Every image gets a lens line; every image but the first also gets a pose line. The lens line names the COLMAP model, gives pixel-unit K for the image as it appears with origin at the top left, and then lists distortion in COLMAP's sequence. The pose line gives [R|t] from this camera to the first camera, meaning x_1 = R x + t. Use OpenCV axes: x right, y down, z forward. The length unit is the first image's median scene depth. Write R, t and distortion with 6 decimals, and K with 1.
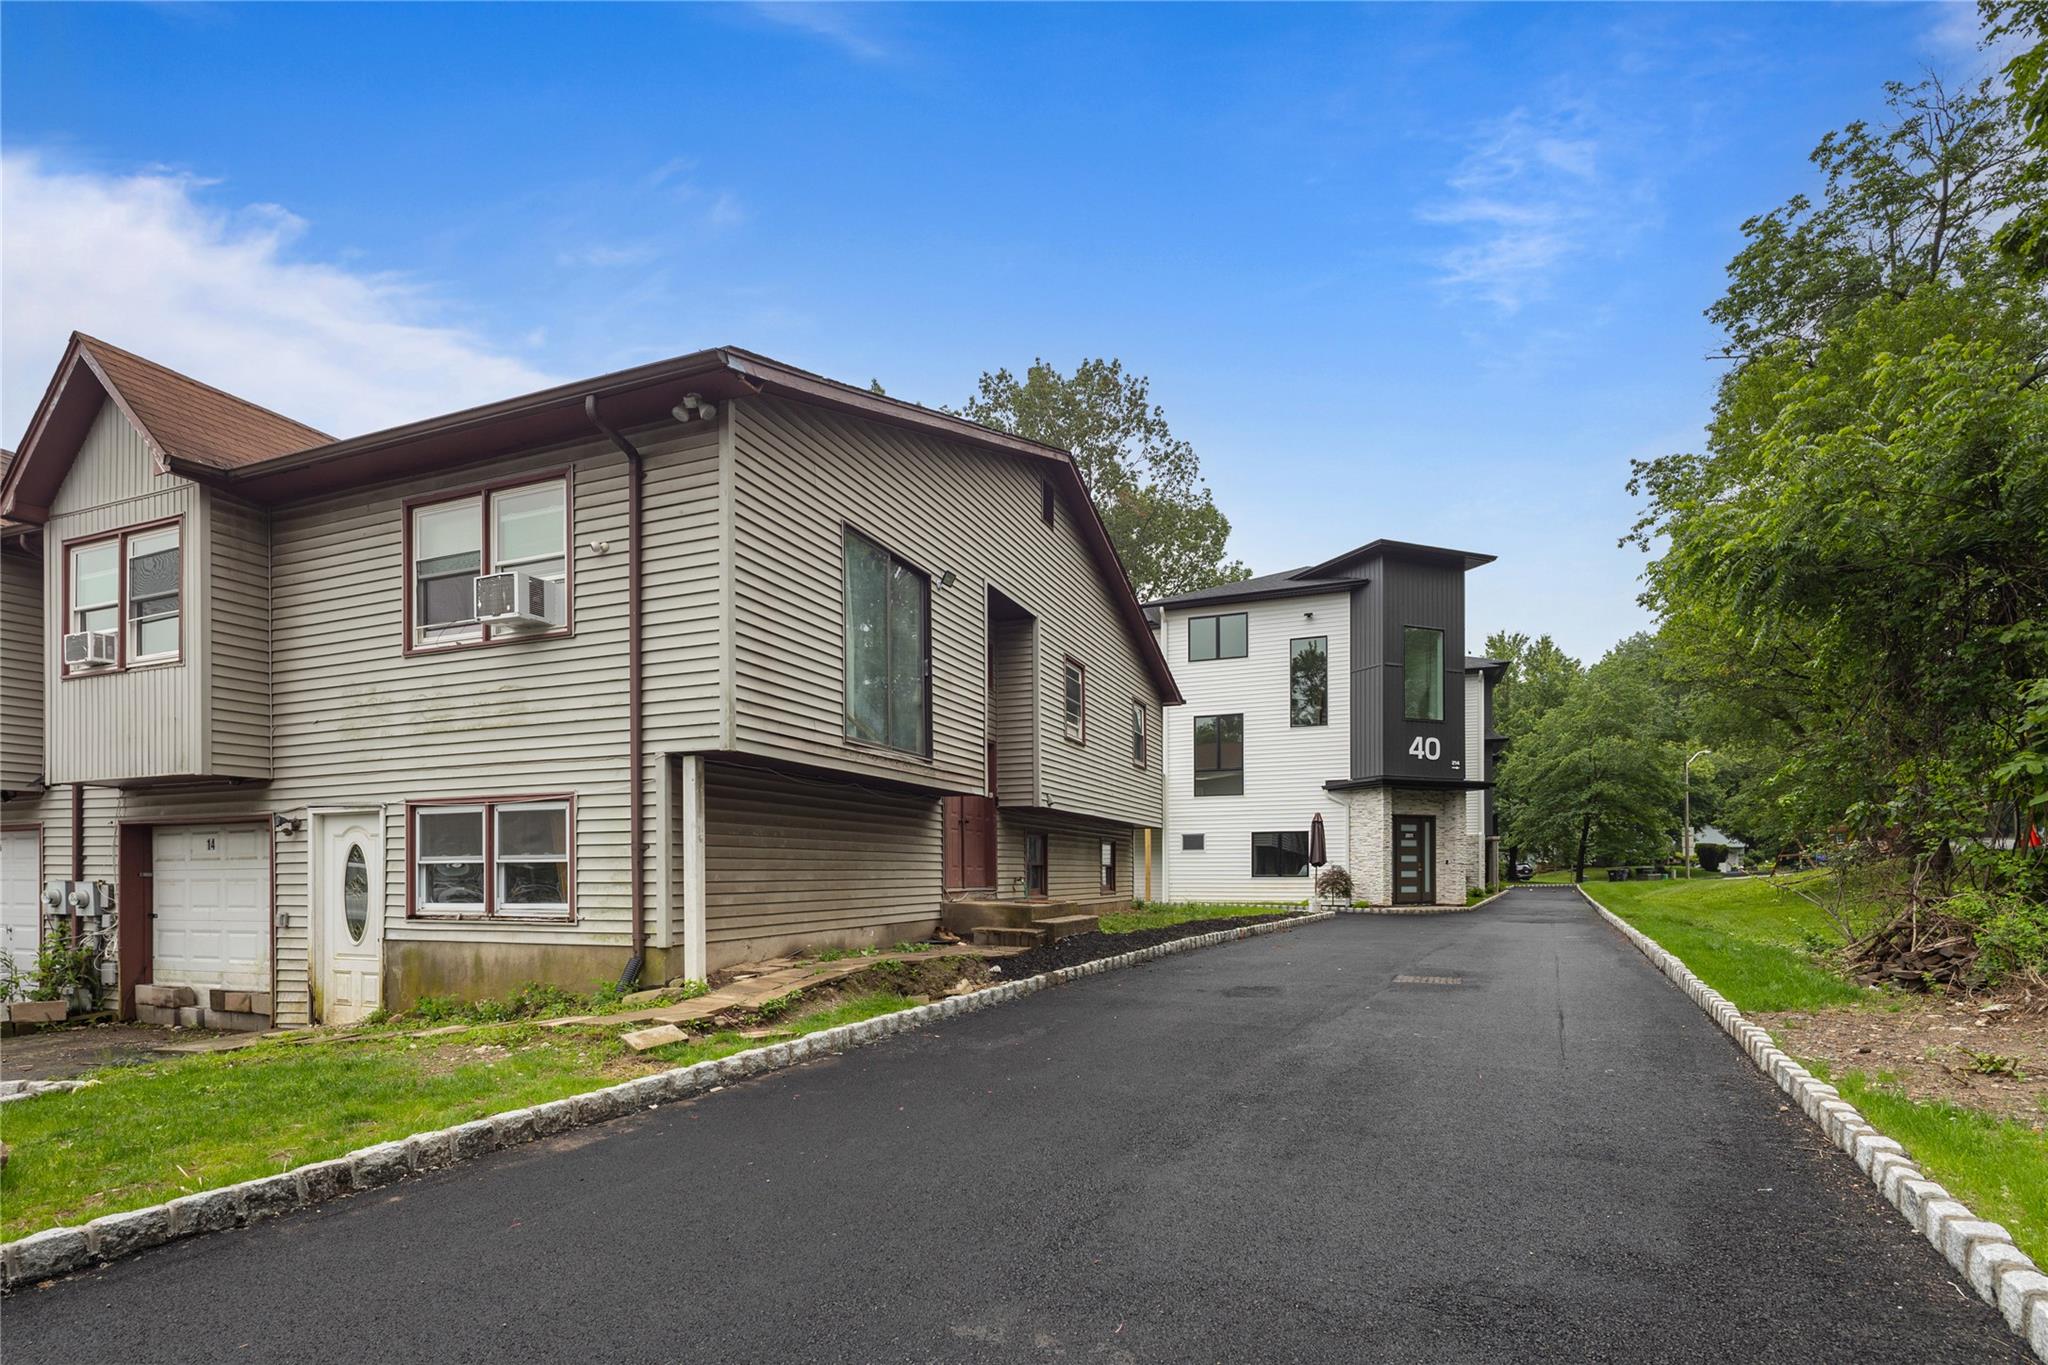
lens RADIAL K [[1013.1, 0, 991.3], [0, 1013.1, 875.5], [0, 0, 1]] dist [0.003051, -0.000378]
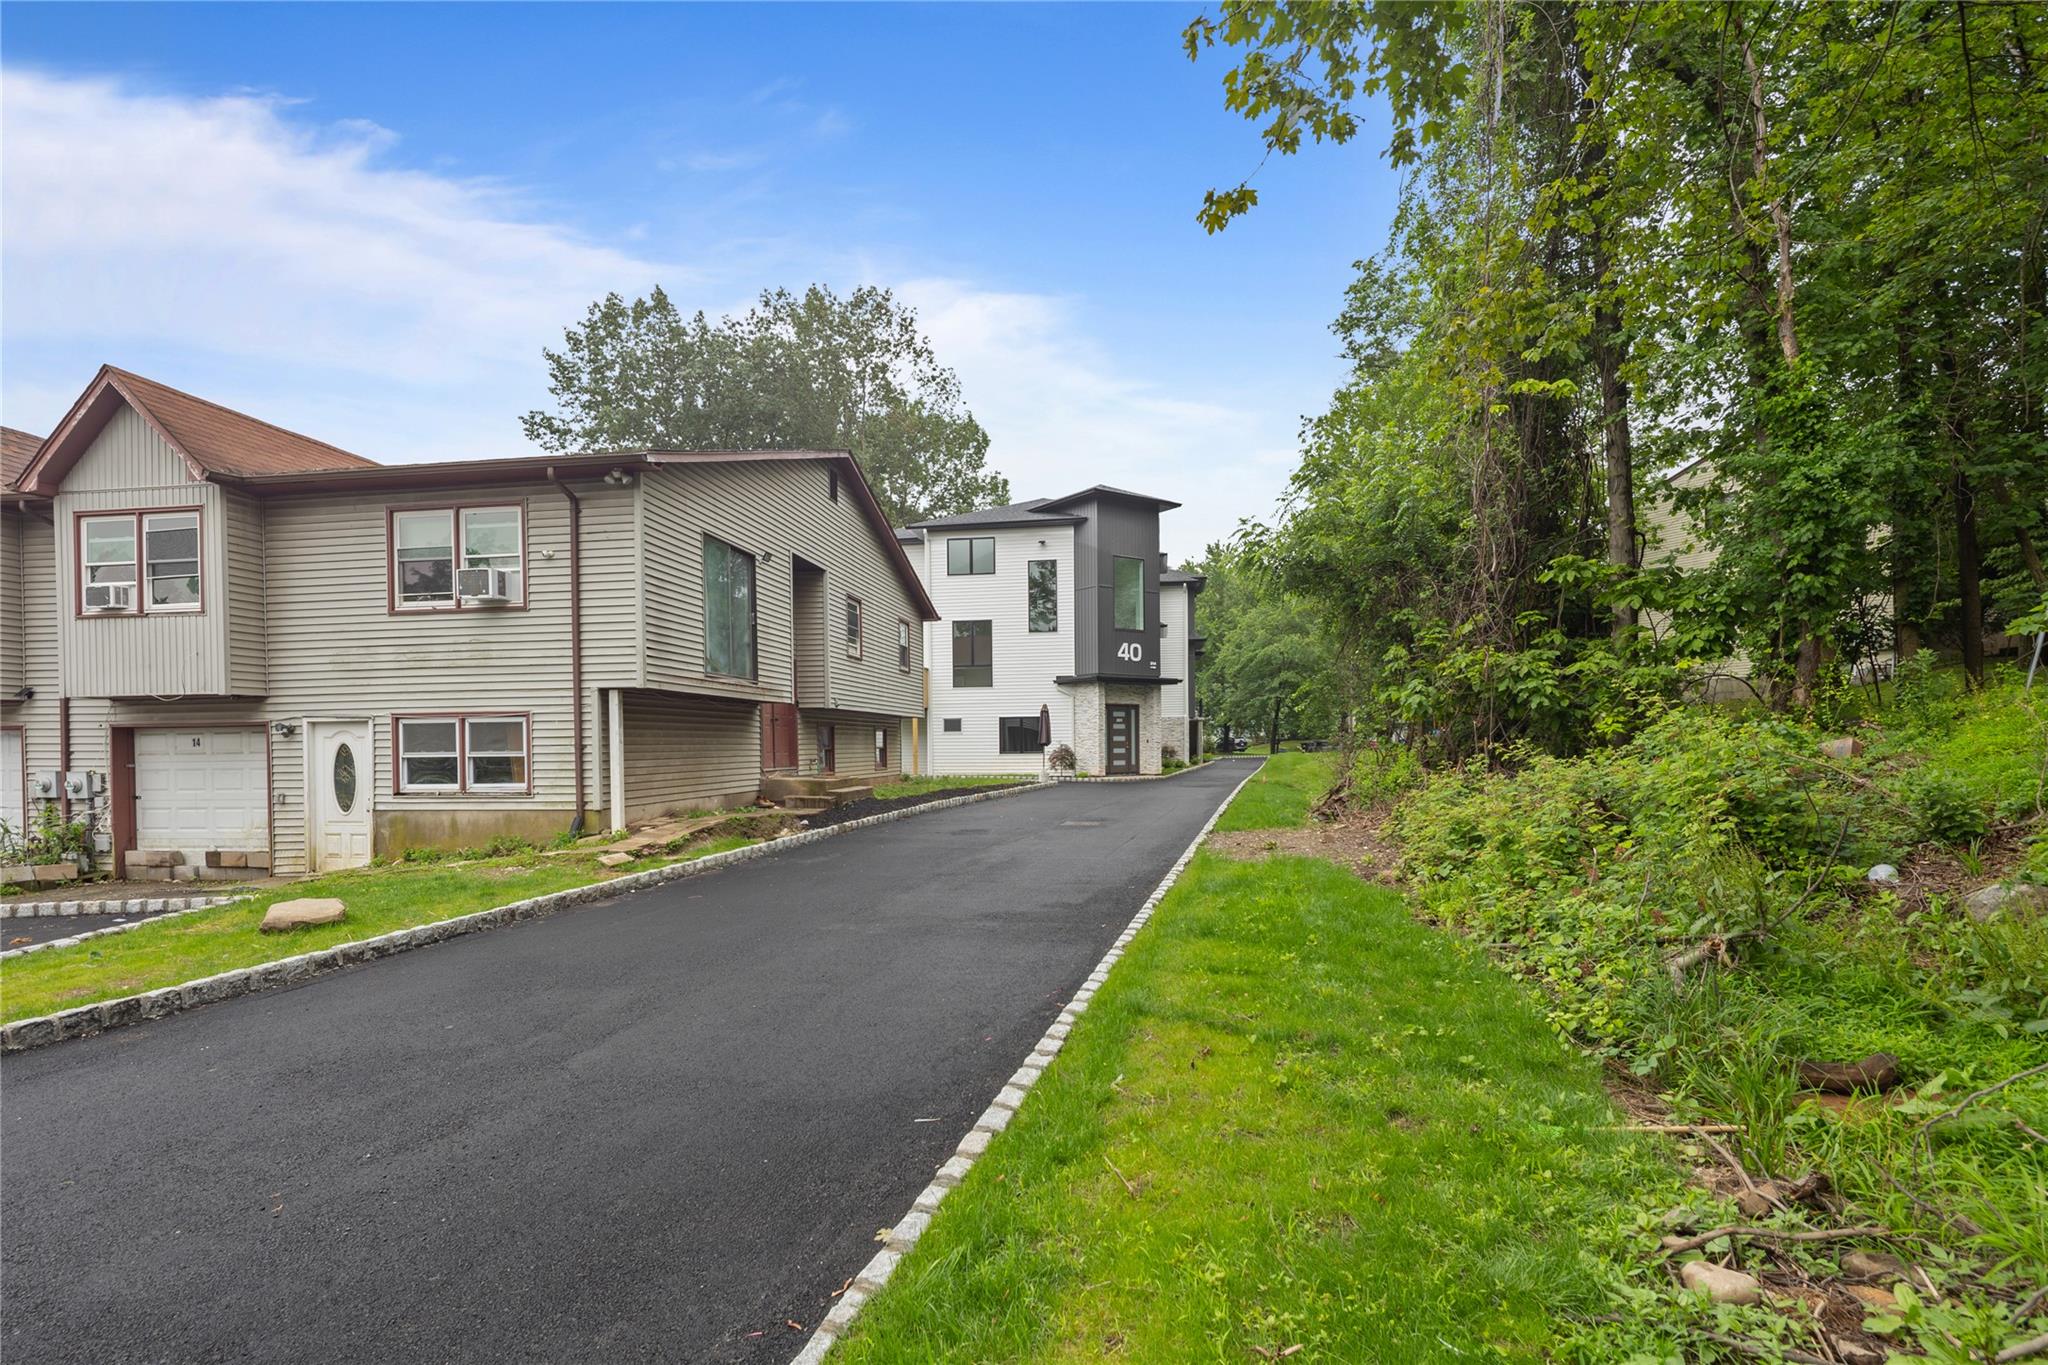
lens RADIAL K [[1013.1, 0, 1010.7], [0, 1013.1, 762.9], [0, 0, 1]] dist [0.003051, -0.000378]
pose [[0.971872, -0.009923, 0.235300, -0.053392], [0.006402, 0.999856, 0.015721, -0.019075], [-0.235422, -0.013773, 0.971796, -0.560179]]
